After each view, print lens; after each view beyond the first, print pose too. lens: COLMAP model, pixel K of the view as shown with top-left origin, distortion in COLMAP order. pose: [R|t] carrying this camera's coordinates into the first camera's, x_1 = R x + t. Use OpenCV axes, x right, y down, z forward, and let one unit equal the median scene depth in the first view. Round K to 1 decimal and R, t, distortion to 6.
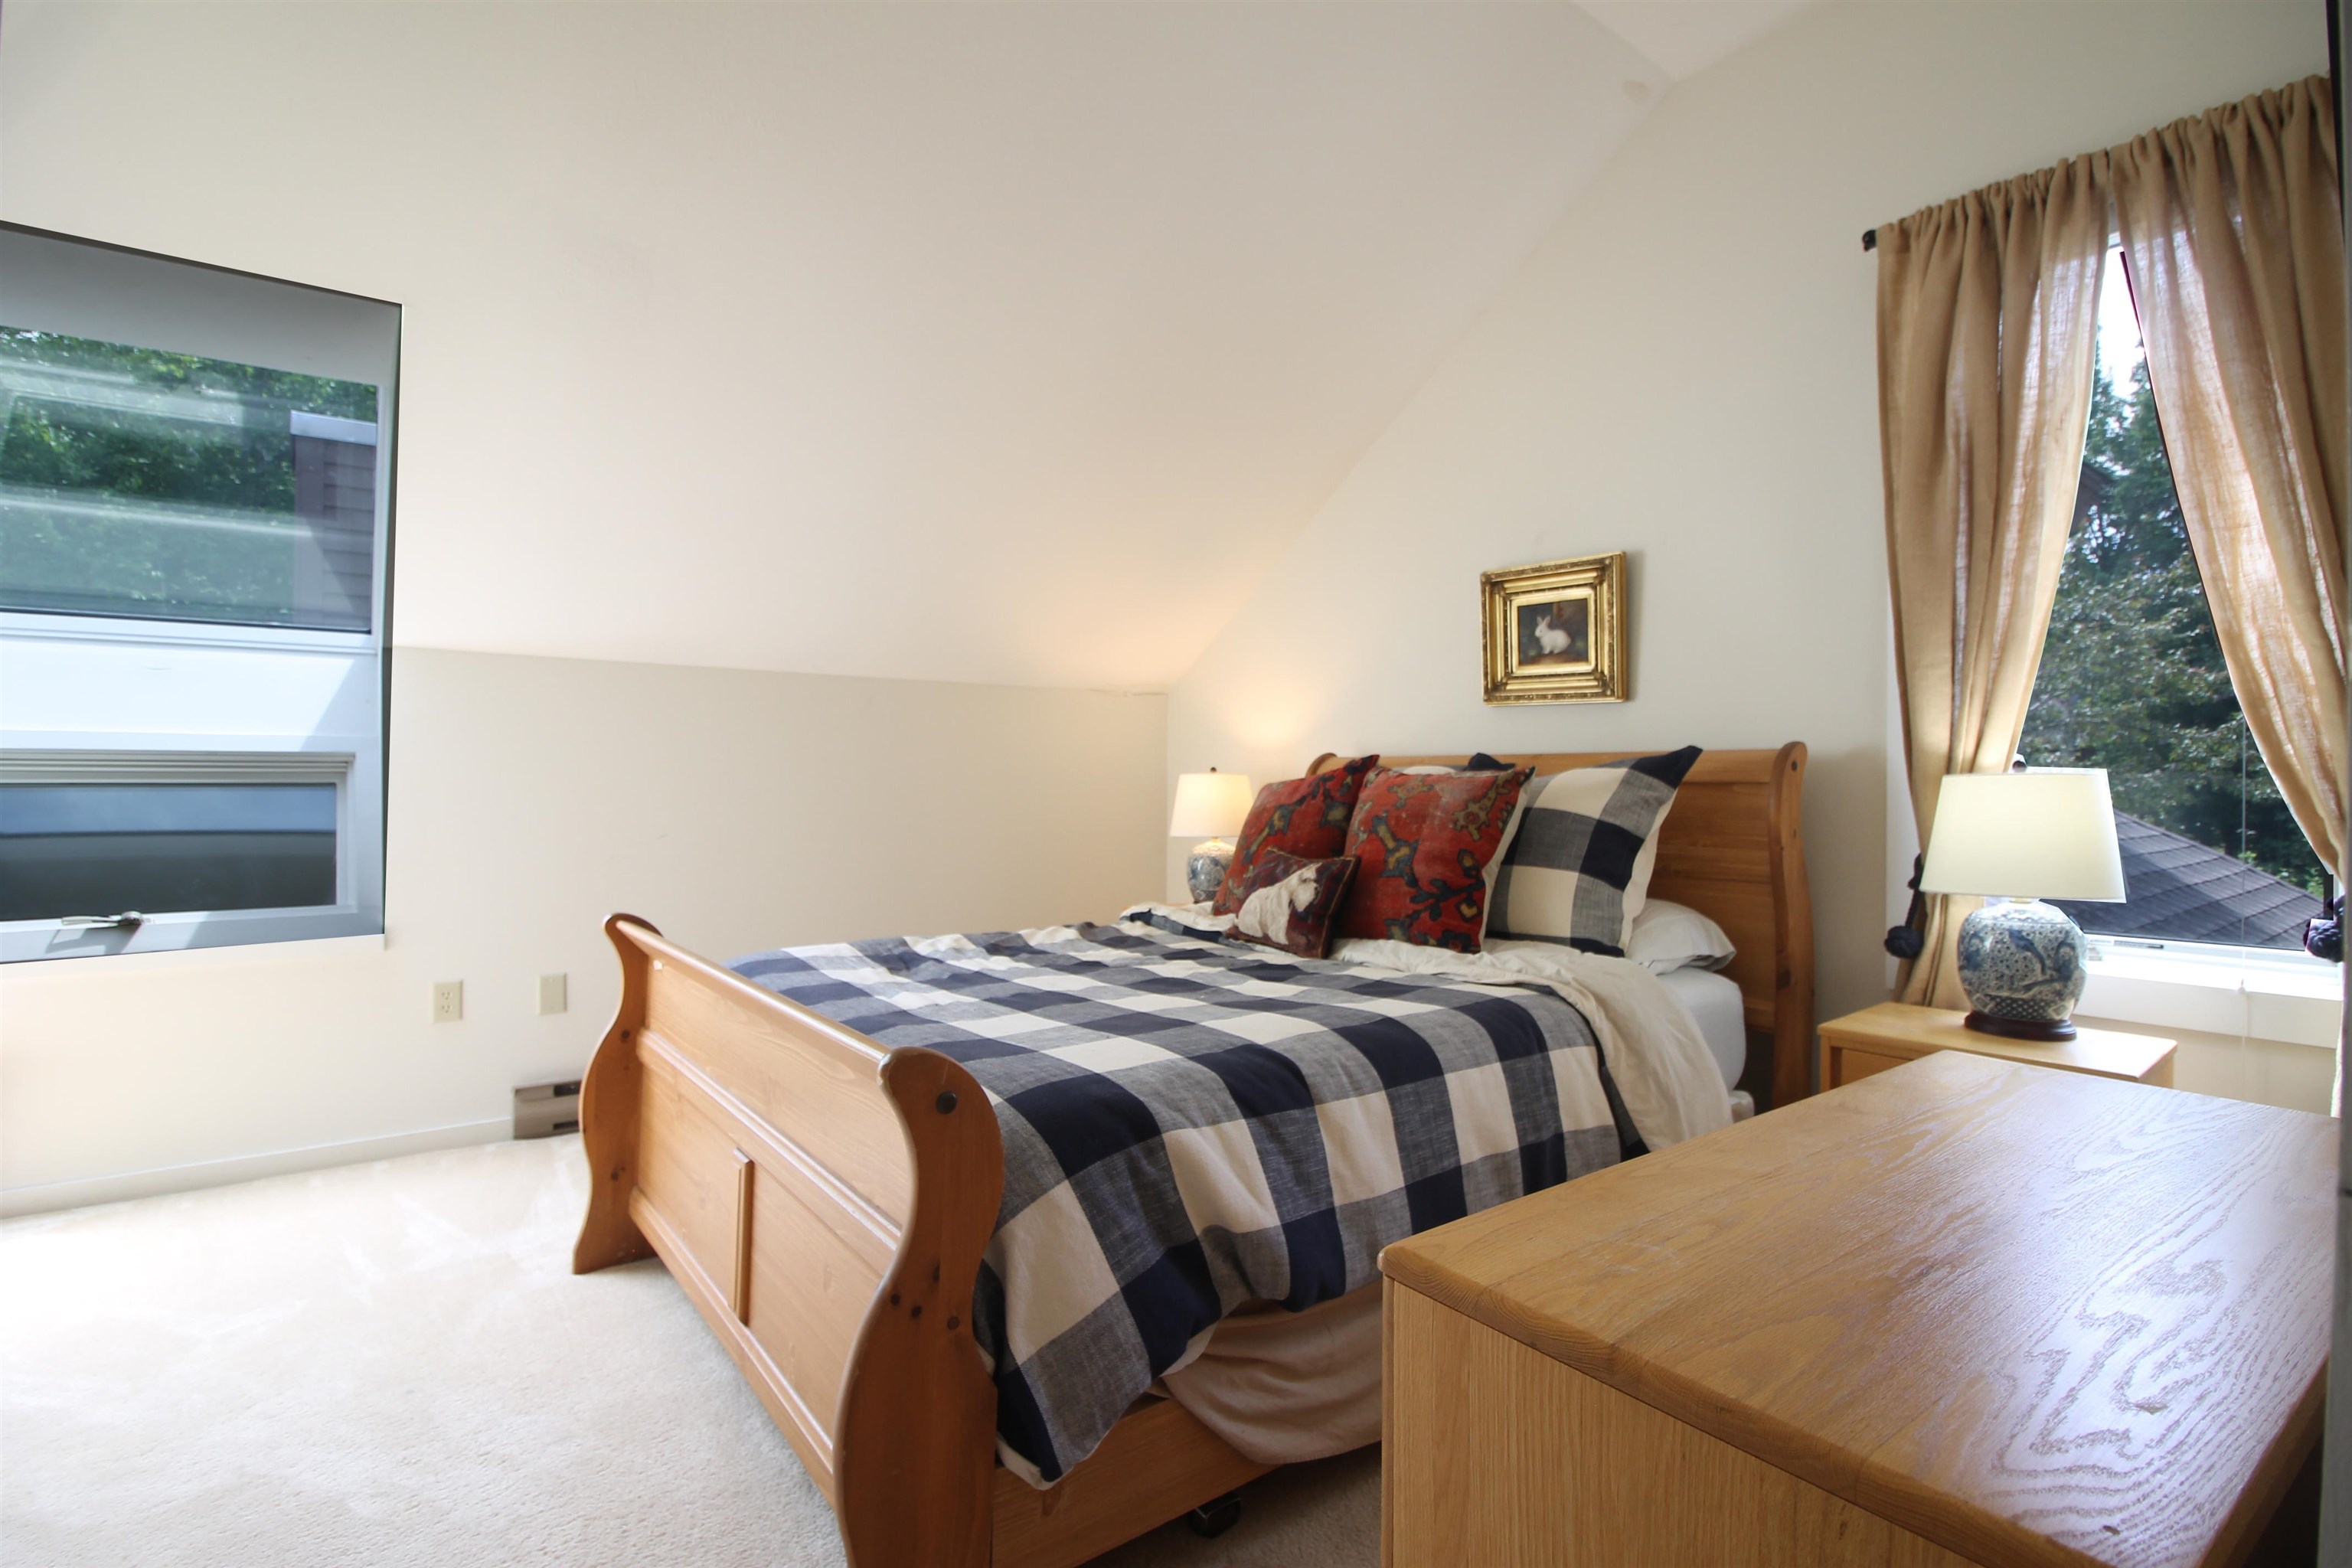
lens RADIAL K [[1099.1, 0, 1185.6], [0, 1099.1, 773.2], [0, 0, 1]] dist [-0.014272, -0.000535]
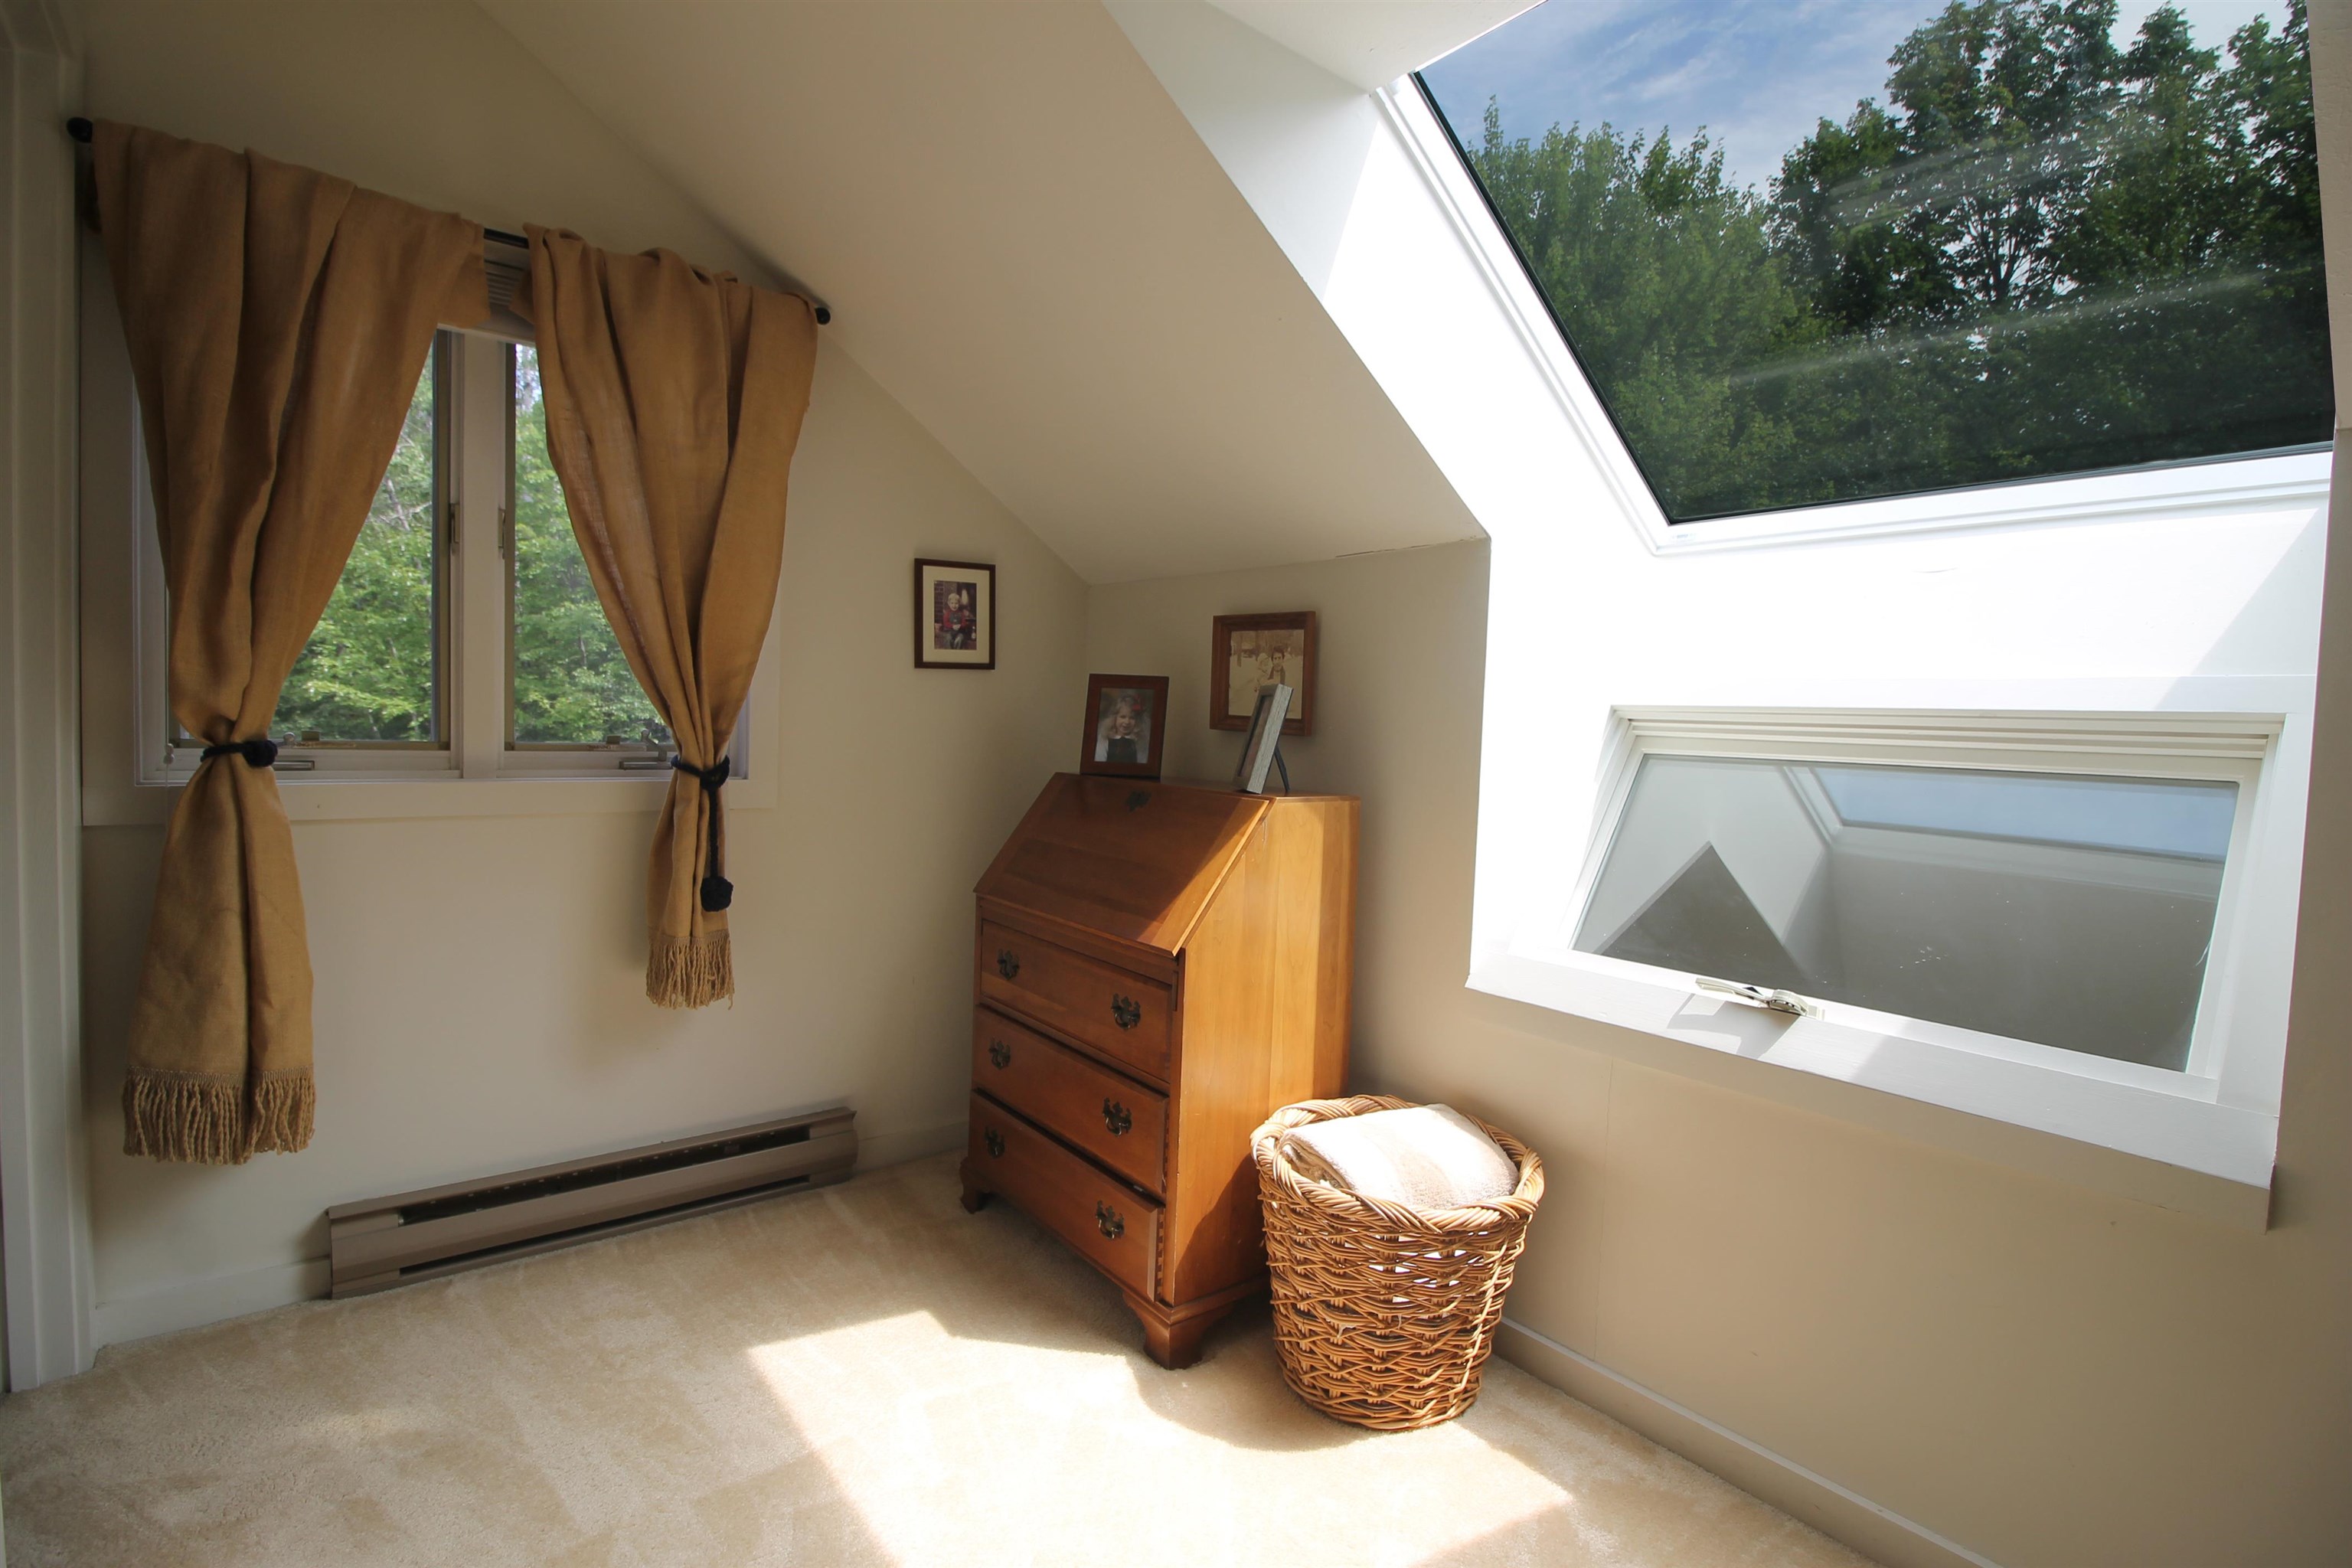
lens RADIAL K [[1099.1, 0, 1176.6], [0, 1099.1, 779.2], [0, 0, 1]] dist [-0.014272, -0.000535]
pose [[0.027349, 0.061131, -0.997755, -0.405803], [-0.031096, 0.997697, 0.060275, -0.006268], [0.999142, 0.029378, 0.029187, 0.642365]]
